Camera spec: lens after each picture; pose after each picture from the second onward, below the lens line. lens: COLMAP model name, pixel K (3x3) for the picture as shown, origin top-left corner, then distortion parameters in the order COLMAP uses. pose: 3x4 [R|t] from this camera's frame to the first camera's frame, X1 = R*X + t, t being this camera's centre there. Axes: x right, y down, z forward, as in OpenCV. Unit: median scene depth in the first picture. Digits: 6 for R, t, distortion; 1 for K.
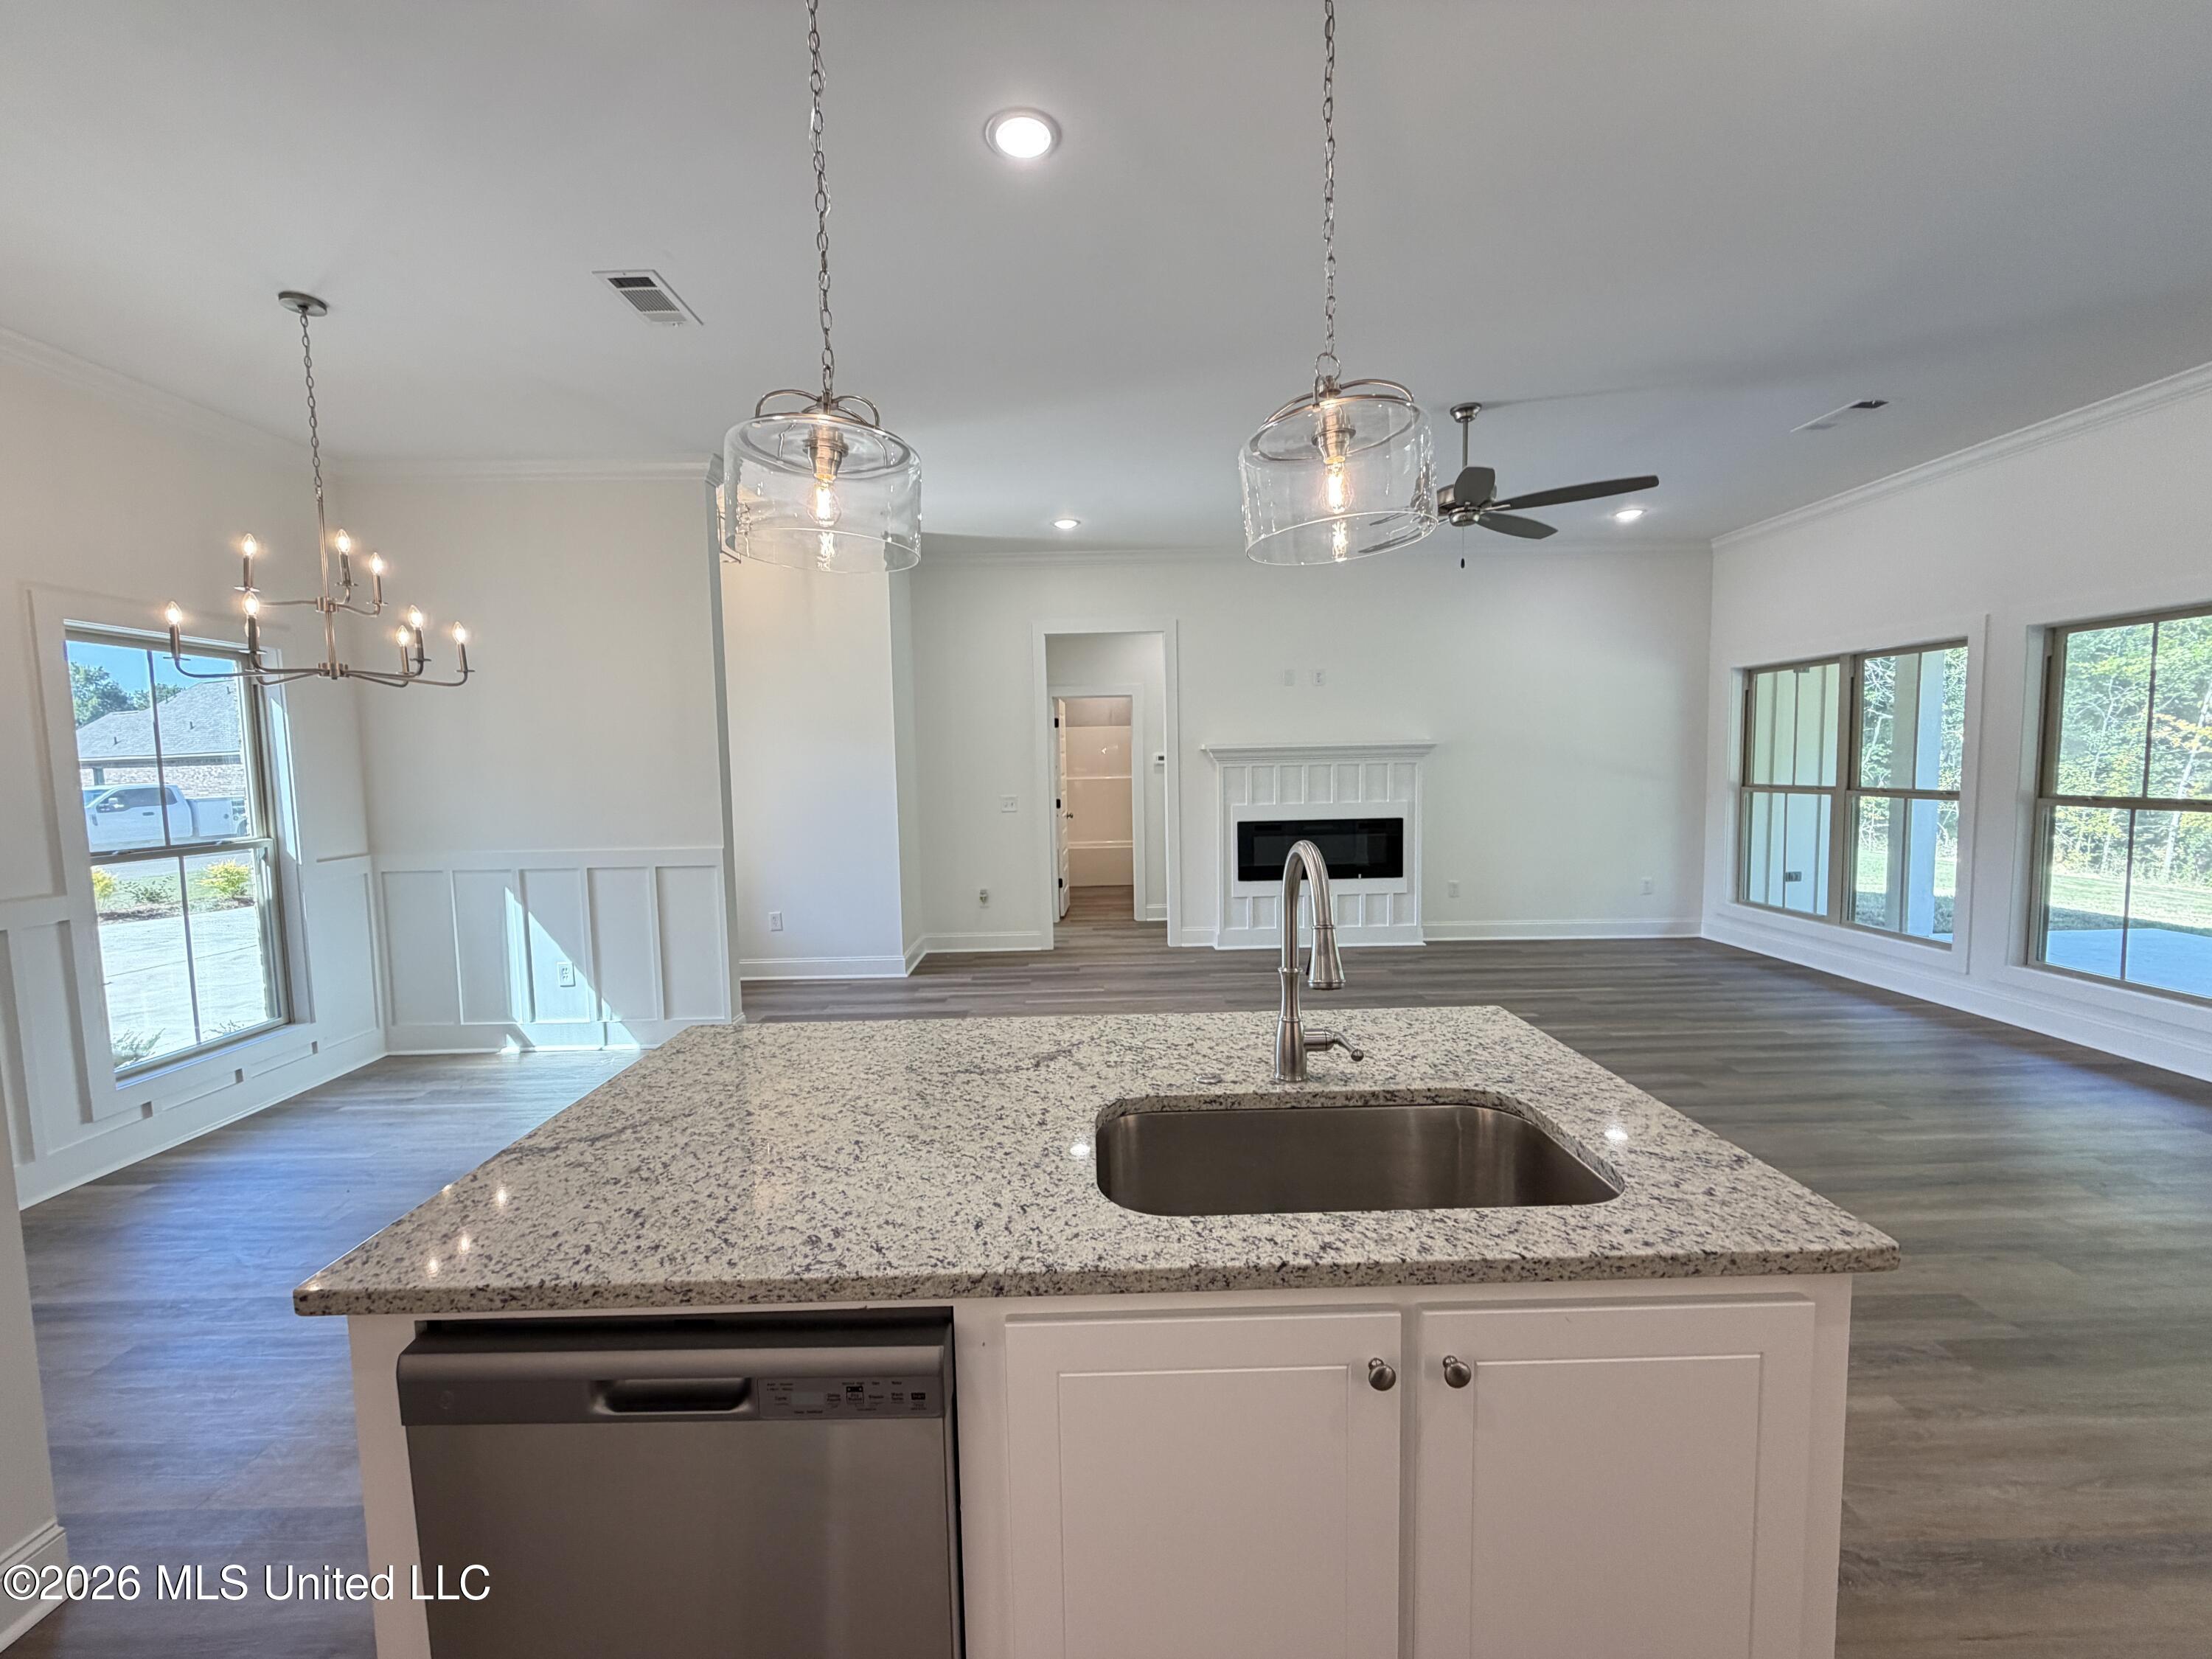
lens RADIAL K [[883.7, 0, 1097.1], [0, 883.7, 831.0], [0, 0, 1]] dist [-0.000624, 0.000600]
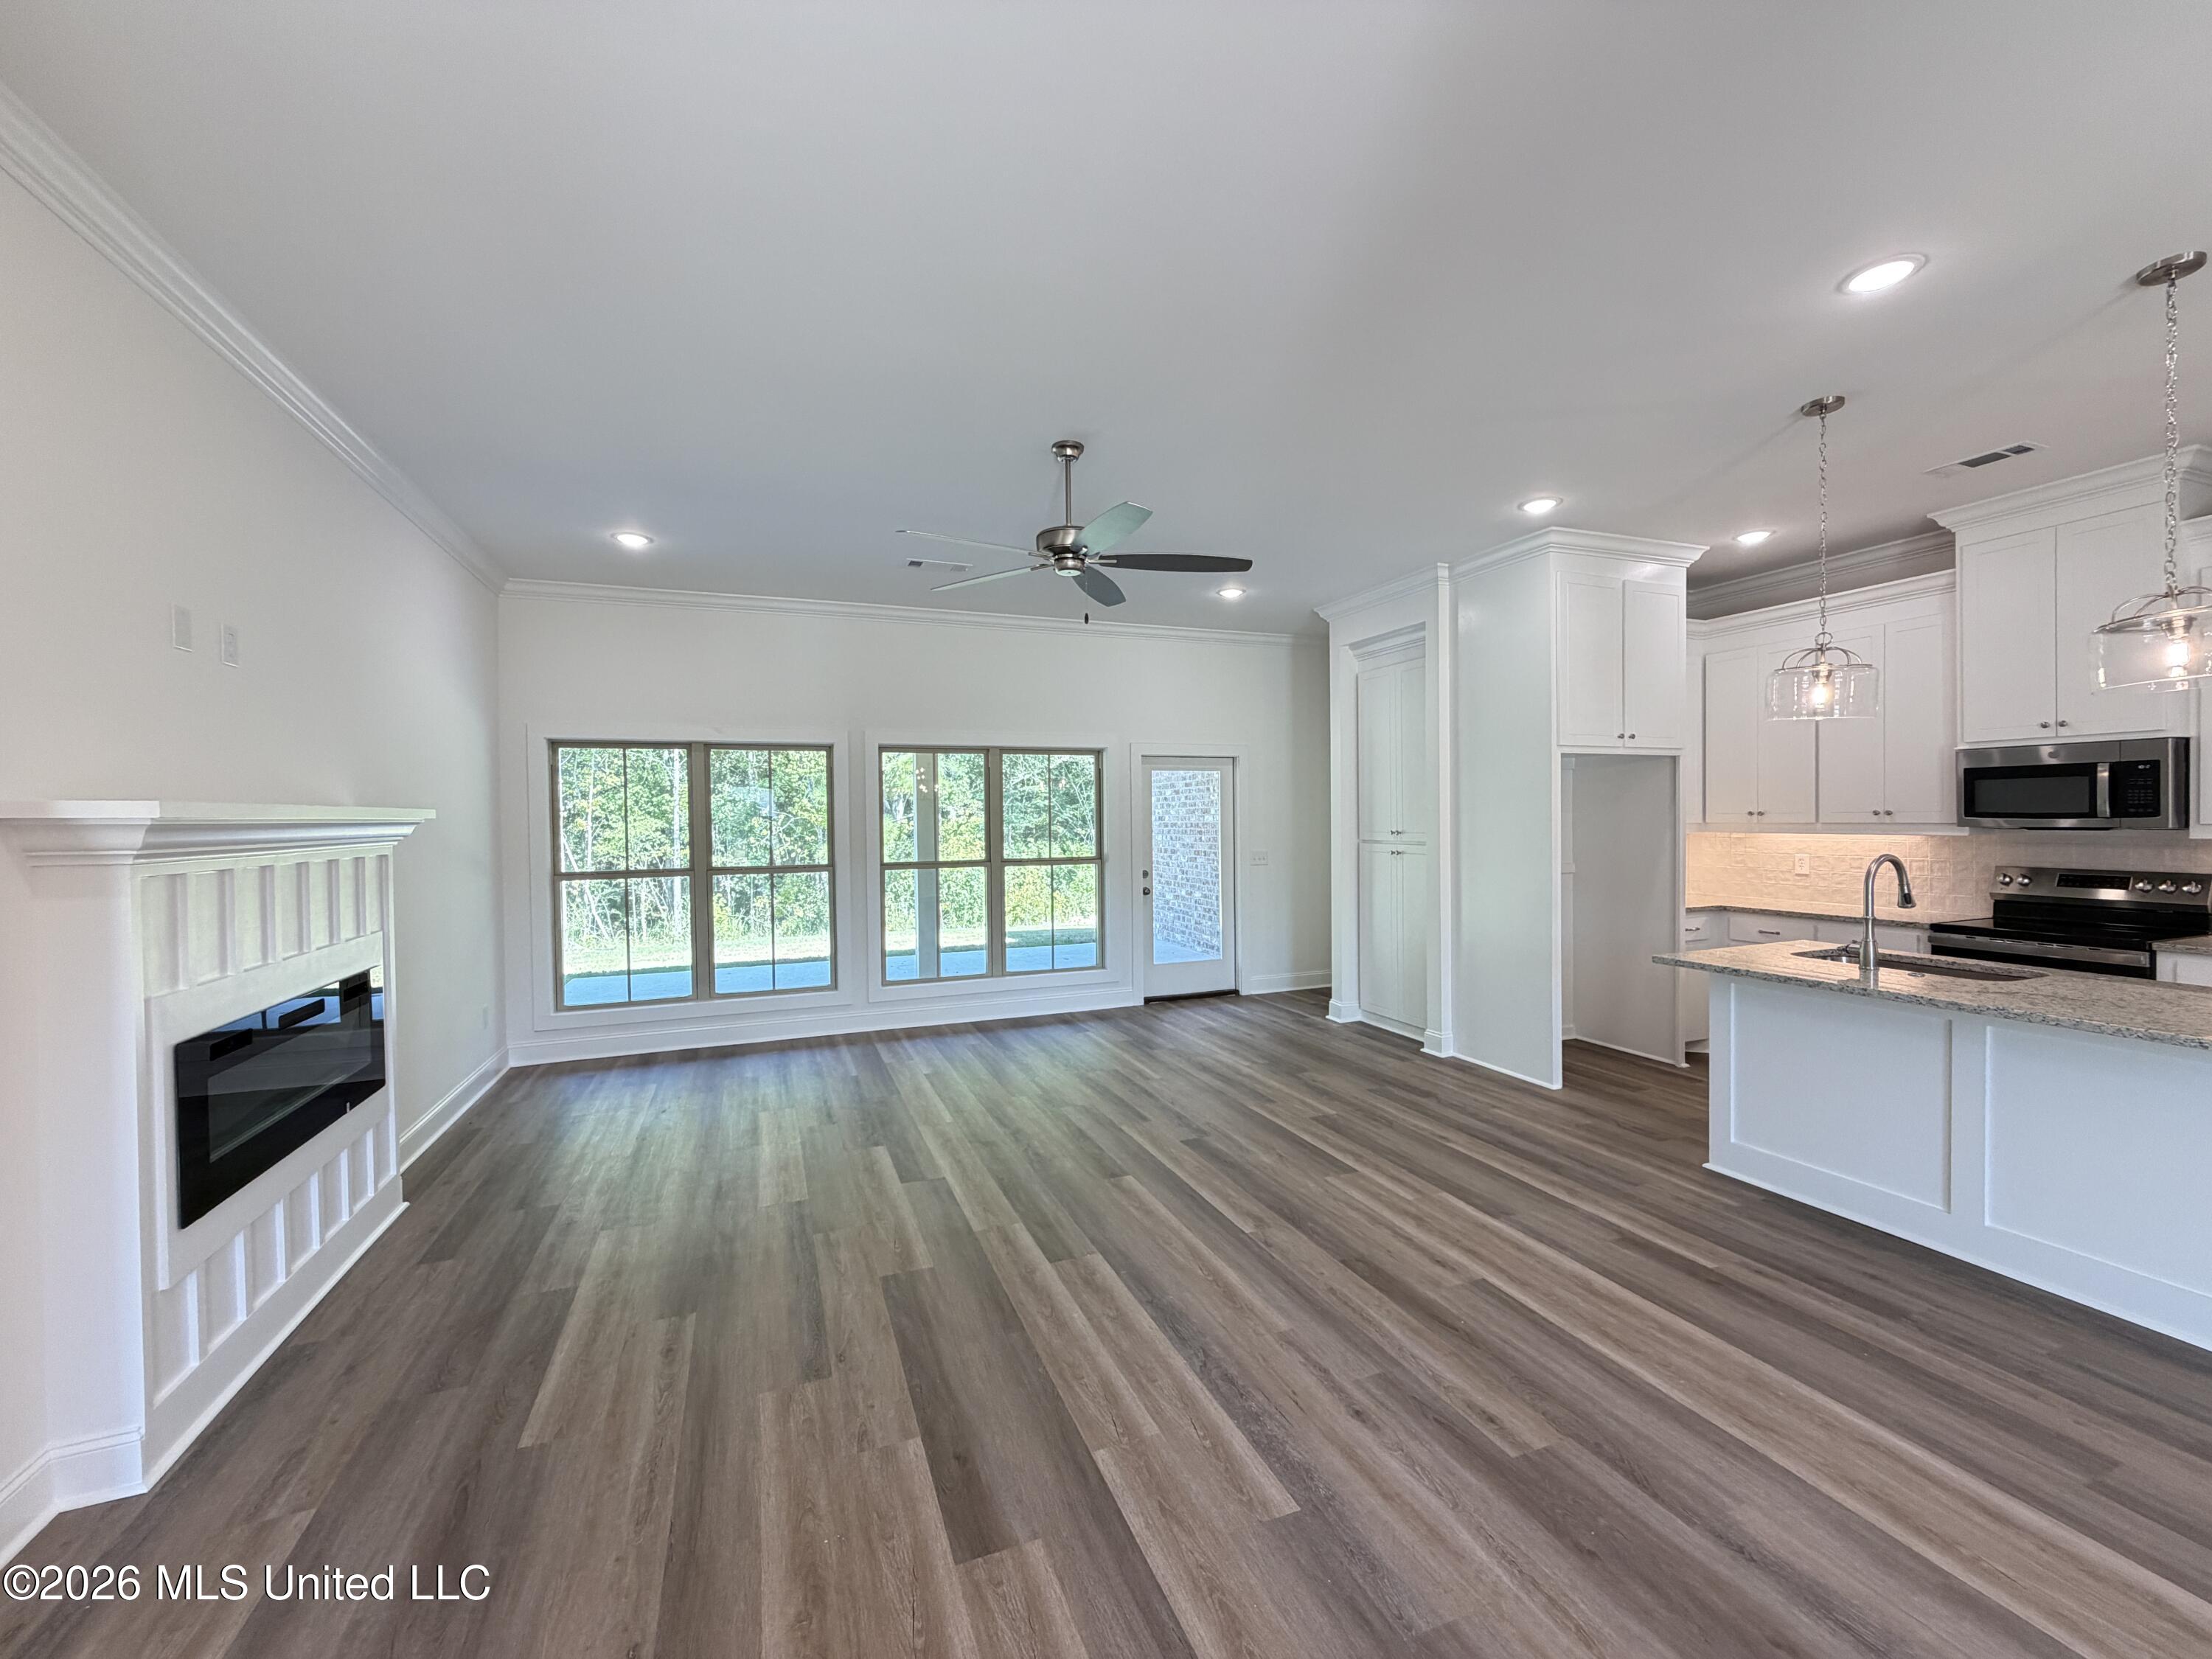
lens RADIAL K [[883.7, 0, 1101.5], [0, 883.7, 829.8], [0, 0, 1]] dist [-0.000624, 0.000600]
pose [[-0.354291, 0.010565, 0.935075, -0.275630], [0.093406, 0.995335, 0.024145, -0.068195], [-0.930459, 0.095896, -0.353625, 0.839234]]
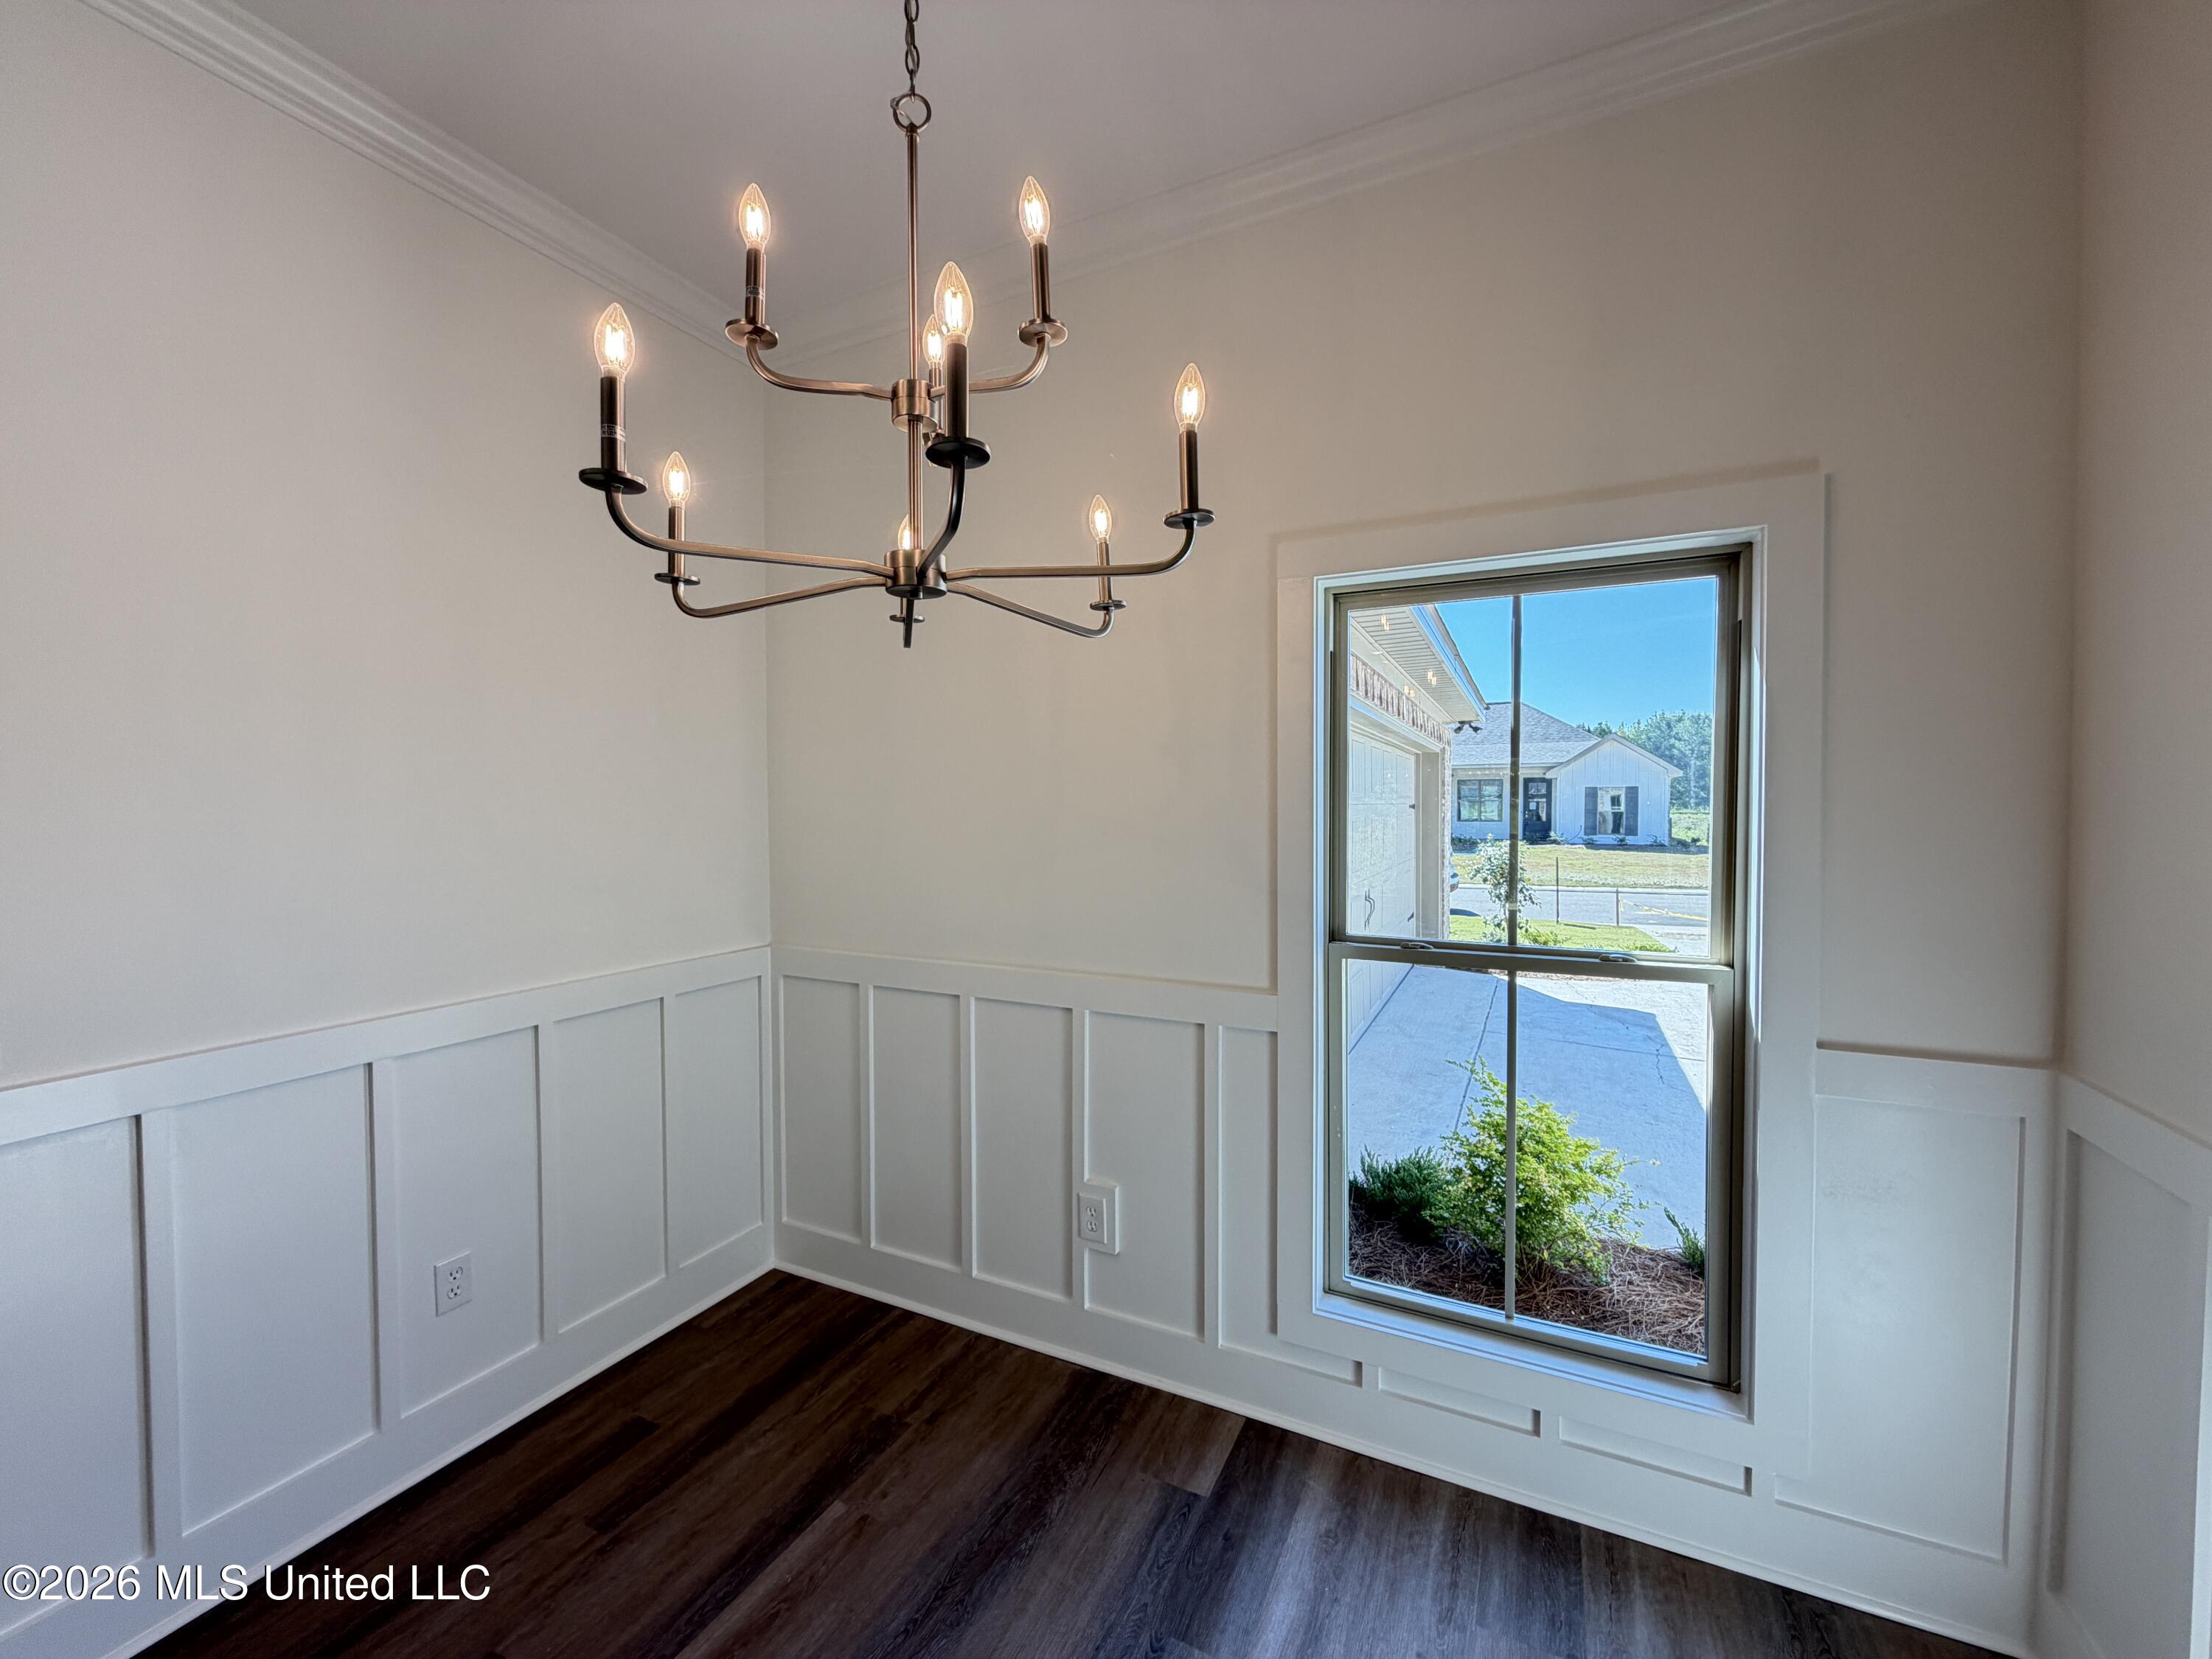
lens RADIAL K [[883.7, 0, 1089.8], [0, 883.7, 831.0], [0, 0, 1]] dist [-0.000624, 0.000600]
pose [[-0.459692, 0.048445, -0.886756, -0.260681], [-0.056726, 0.994870, 0.083758, -0.051625], [0.886265, 0.088805, -0.454586, 0.596064]]
